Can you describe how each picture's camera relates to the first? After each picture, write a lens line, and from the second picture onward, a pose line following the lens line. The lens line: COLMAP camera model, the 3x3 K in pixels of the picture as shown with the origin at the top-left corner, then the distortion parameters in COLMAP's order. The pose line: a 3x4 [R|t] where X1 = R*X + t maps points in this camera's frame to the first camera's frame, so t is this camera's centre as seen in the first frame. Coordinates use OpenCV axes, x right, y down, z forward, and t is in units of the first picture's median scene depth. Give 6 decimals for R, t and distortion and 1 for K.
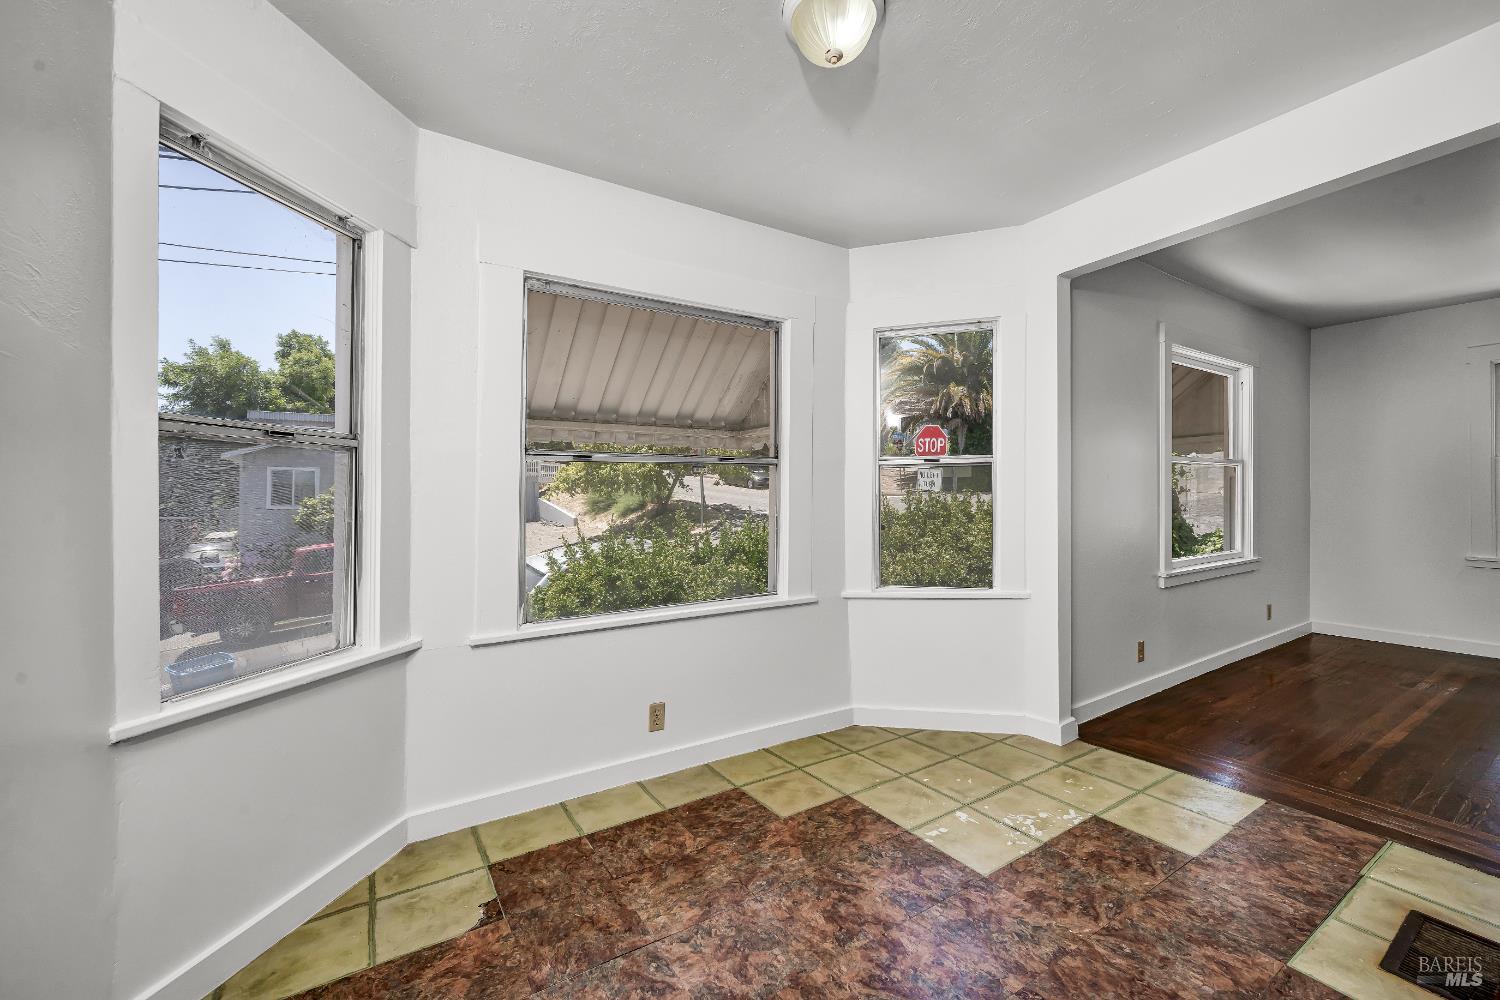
lens RADIAL K [[604.5, 0, 753.7], [0, 604.5, 497.0], [0, 0, 1]] dist [0.001013, 0.000436]
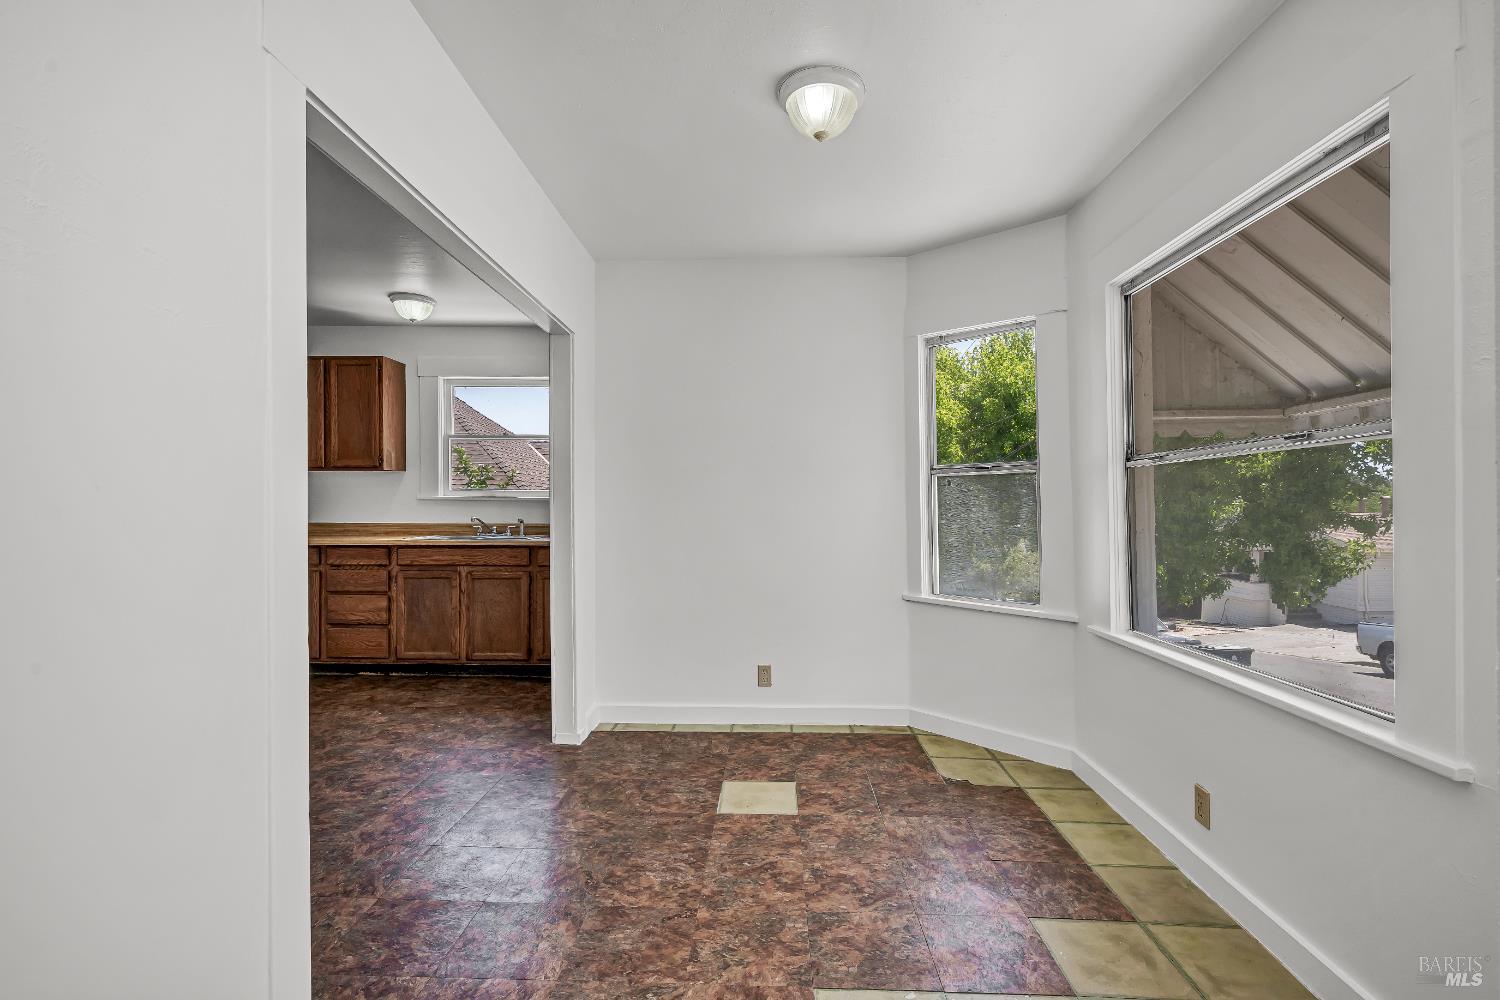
lens RADIAL K [[695.8, 0, 785.1], [0, 695.8, 506.2], [0, 0, 1]] dist [-0.013763, -0.000264]
pose [[-0.528205, 0.010347, -0.849054, 0.965526], [0.005771, 0.999946, 0.008596, -0.013966], [0.849097, -0.000359, -0.528236, 1.195558]]
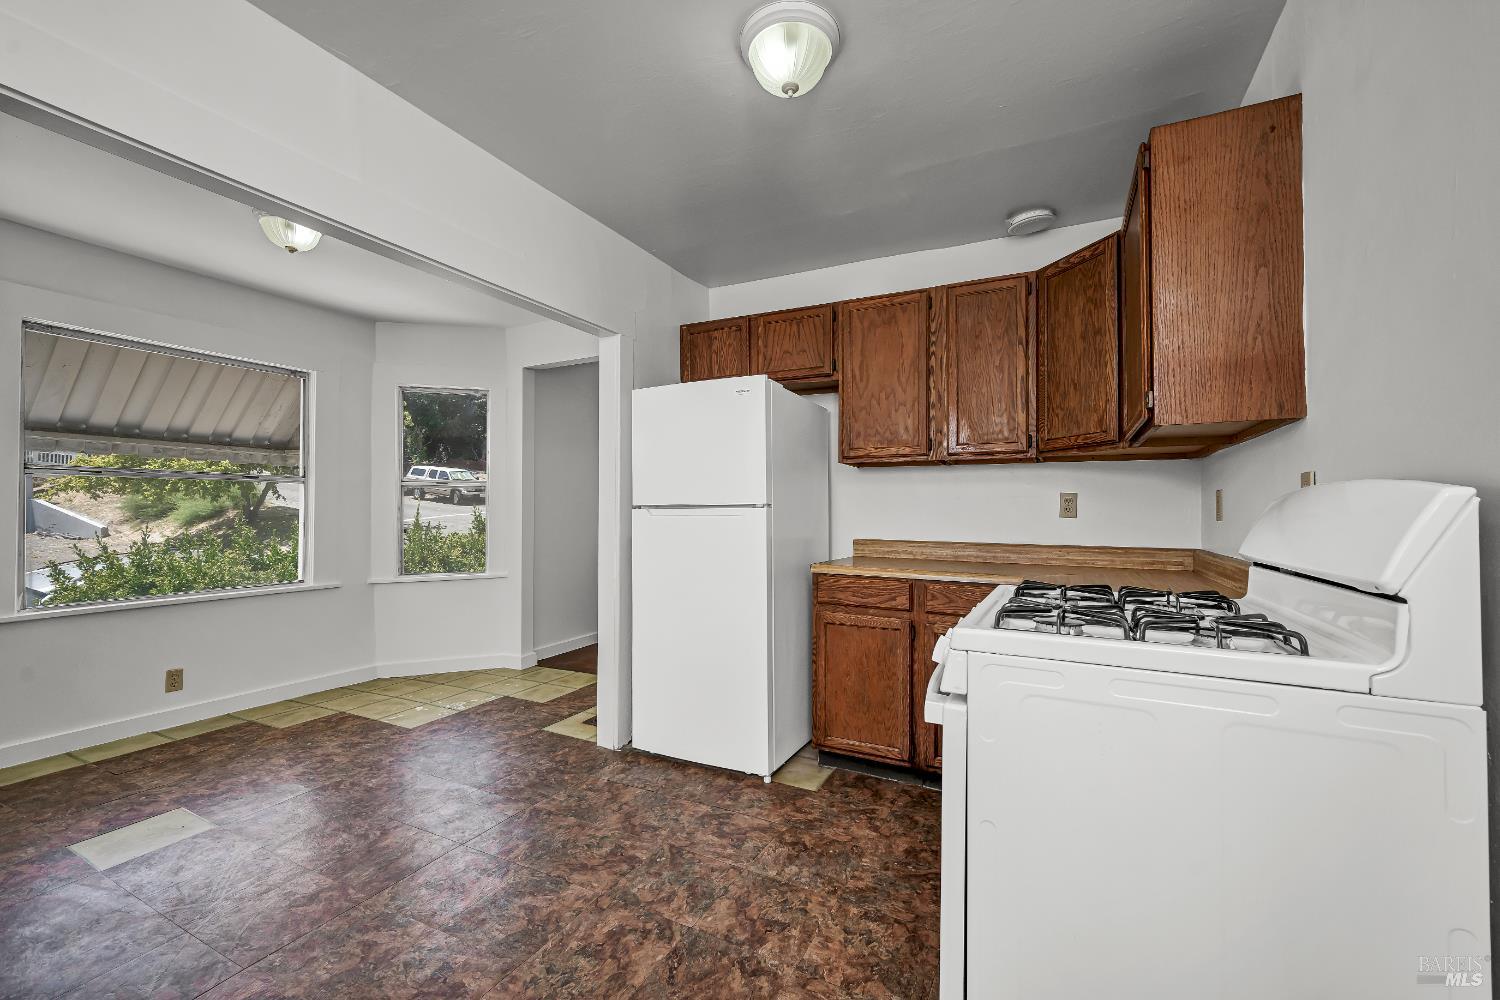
lens RADIAL K [[604.5, 0, 736.0], [0, 604.5, 518.3], [0, 0, 1]] dist [0.001013, 0.000436]
pose [[0.867971, 0.006560, 0.496571, 0.270943], [-0.016166, 0.999756, 0.015050, -0.016030], [-0.496351, -0.021090, 0.867866, -0.796951]]
